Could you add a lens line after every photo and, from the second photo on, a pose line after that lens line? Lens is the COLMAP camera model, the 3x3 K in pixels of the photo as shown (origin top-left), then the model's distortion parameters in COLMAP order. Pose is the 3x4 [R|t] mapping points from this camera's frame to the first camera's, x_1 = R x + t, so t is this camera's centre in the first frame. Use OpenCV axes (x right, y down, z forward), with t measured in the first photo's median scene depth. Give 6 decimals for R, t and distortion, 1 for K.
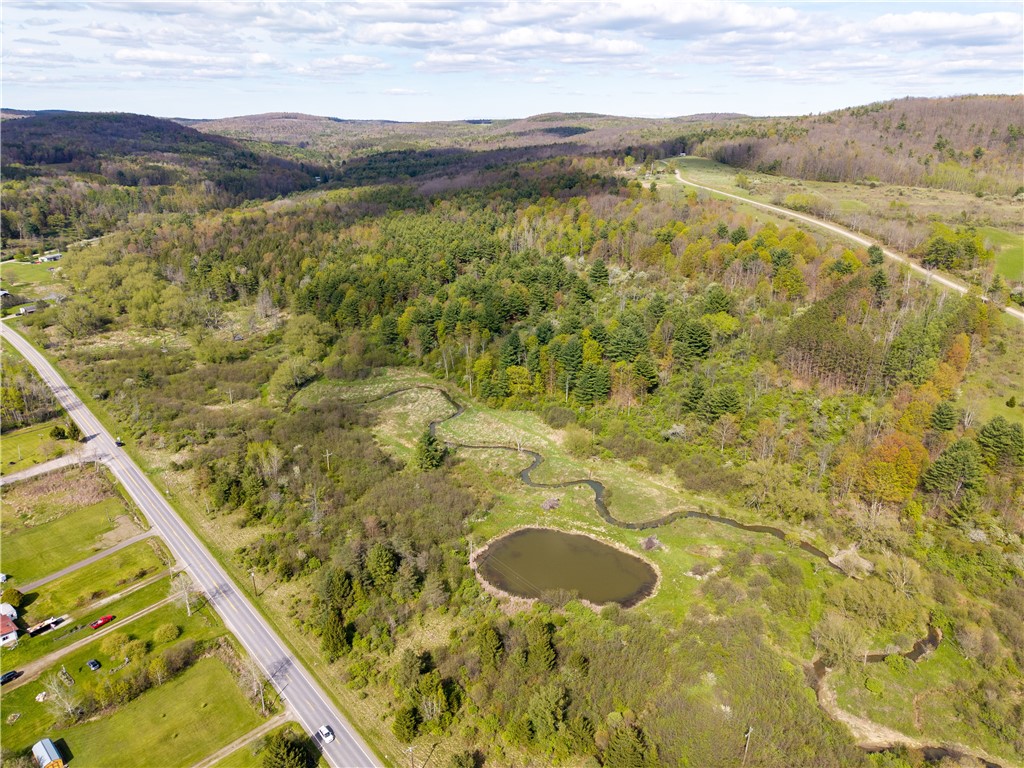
lens RADIAL K [[684.1, 0, 511.6], [0, 684.1, 381.4], [0, 0, 1]] dist [0.020403, -0.020338]
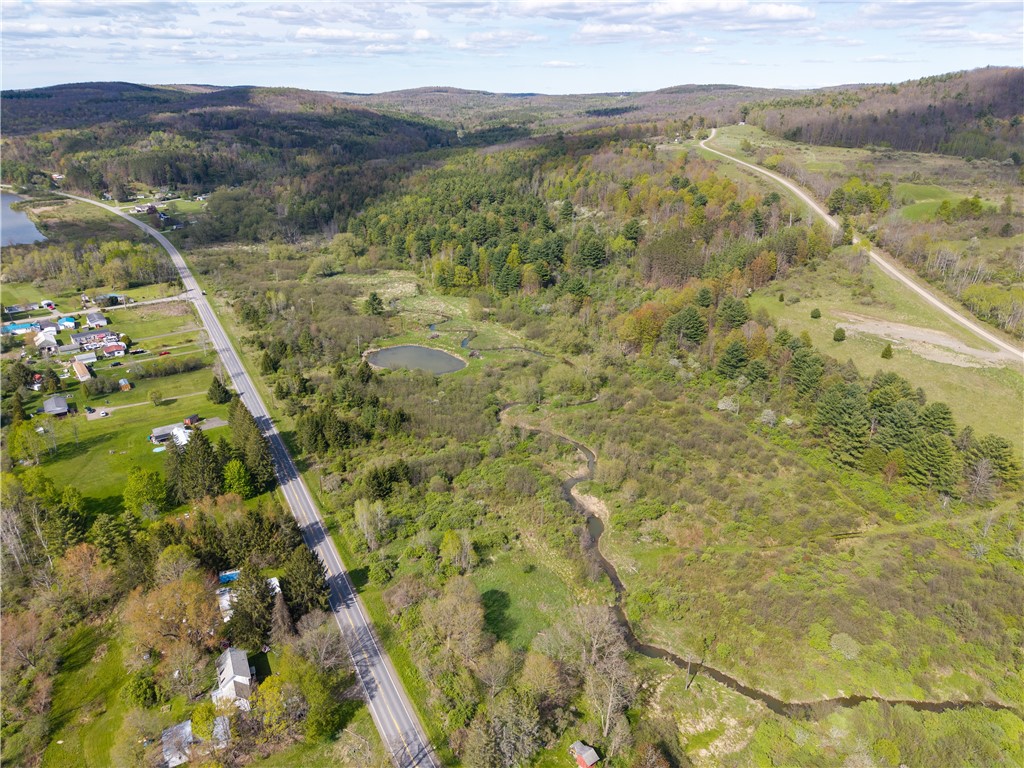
lens RADIAL K [[684.3, 0, 509.6], [0, 684.3, 384.2], [0, 0, 1]] dist [0.017981, -0.015473]
pose [[0.975065, 0.082314, -0.206088, 0.303698], [-0.074636, 0.996205, 0.044767, 0.110335], [0.208991, -0.028269, 0.977509, -0.276100]]
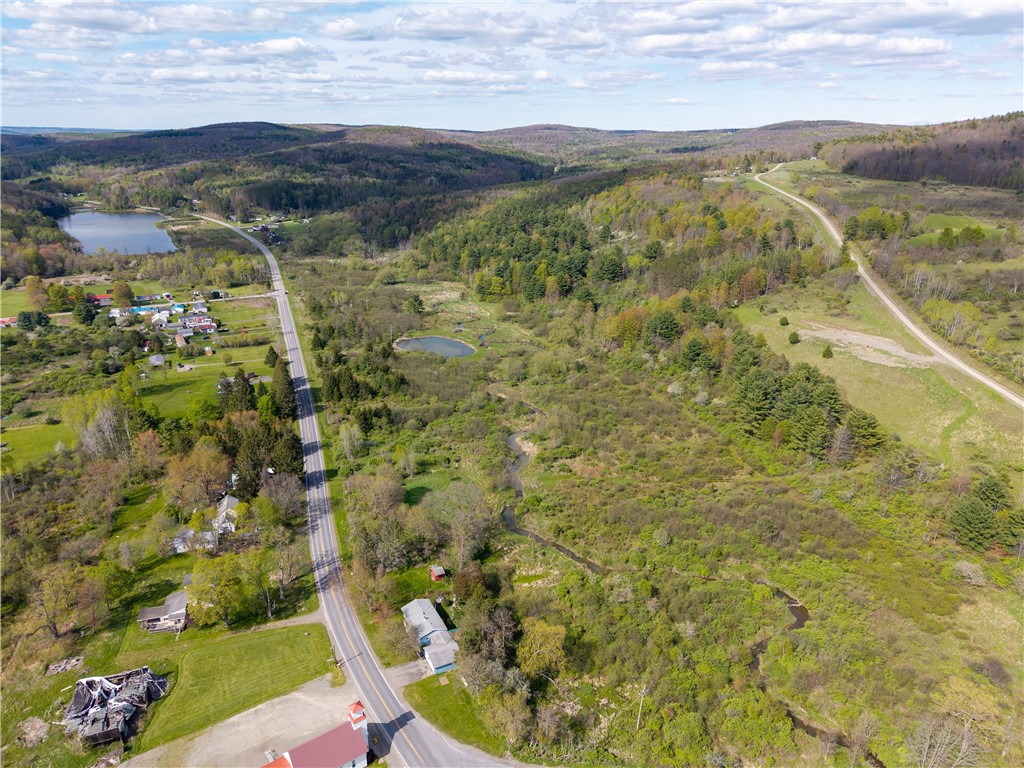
lens RADIAL K [[684.3, 0, 509.6], [0, 684.3, 384.2], [0, 0, 1]] dist [0.017981, -0.015473]
pose [[0.926872, 0.122627, -0.354782, 0.472066], [-0.126022, 0.991934, 0.013619, 0.151265], [0.353591, 0.032087, 0.934850, -0.380188]]
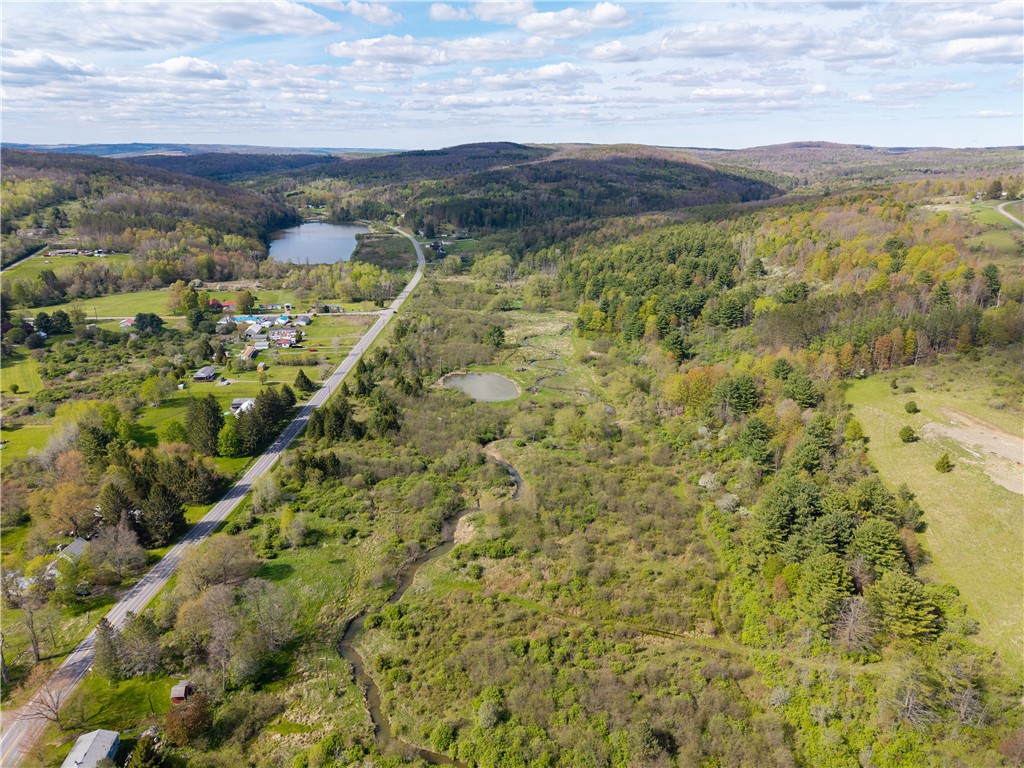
lens RADIAL K [[684.1, 0, 511.6], [0, 684.1, 381.4], [0, 0, 1]] dist [0.020403, -0.020338]
pose [[0.736509, 0.205749, -0.644377, 0.608124], [-0.230359, 0.971968, 0.047053, 0.071431], [0.635995, 0.113783, 0.763259, -0.159765]]
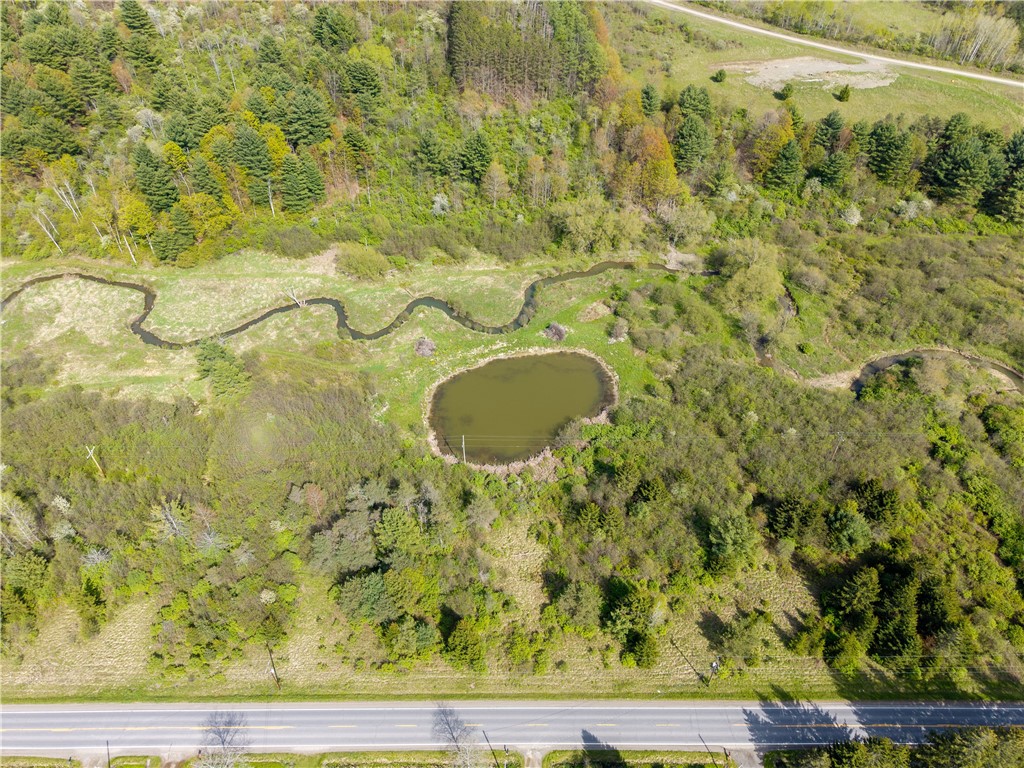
lens RADIAL K [[684.8, 0, 509.1], [0, 684.8, 385.3], [0, 0, 1]] dist [0.023992, -0.023705]
pose [[0.660113, -0.507839, 0.553489, -0.188217], [0.260910, 0.845975, 0.465030, -0.072491], [-0.704398, -0.162561, 0.690939, 0.192172]]
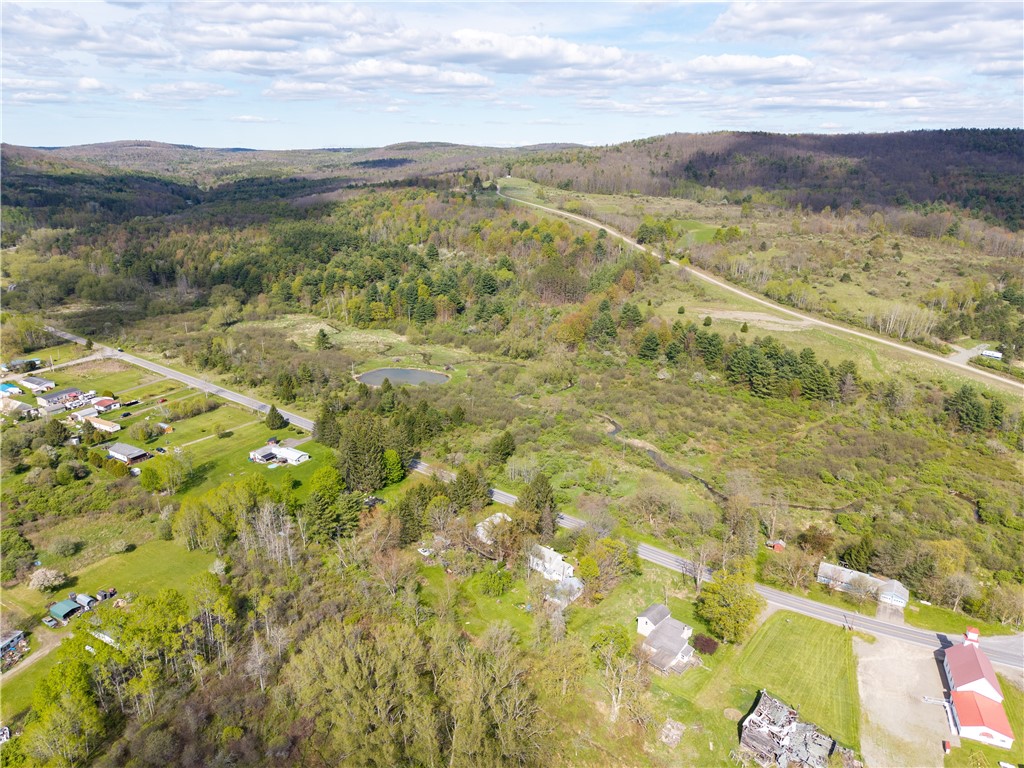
lens RADIAL K [[684.8, 0, 509.1], [0, 684.8, 385.3], [0, 0, 1]] dist [0.023992, -0.023705]
pose [[0.982703, -0.058431, 0.175728, 0.015037], [0.064095, 0.997586, -0.026720, 0.167969], [-0.173742, 0.037521, 0.984076, -0.442432]]
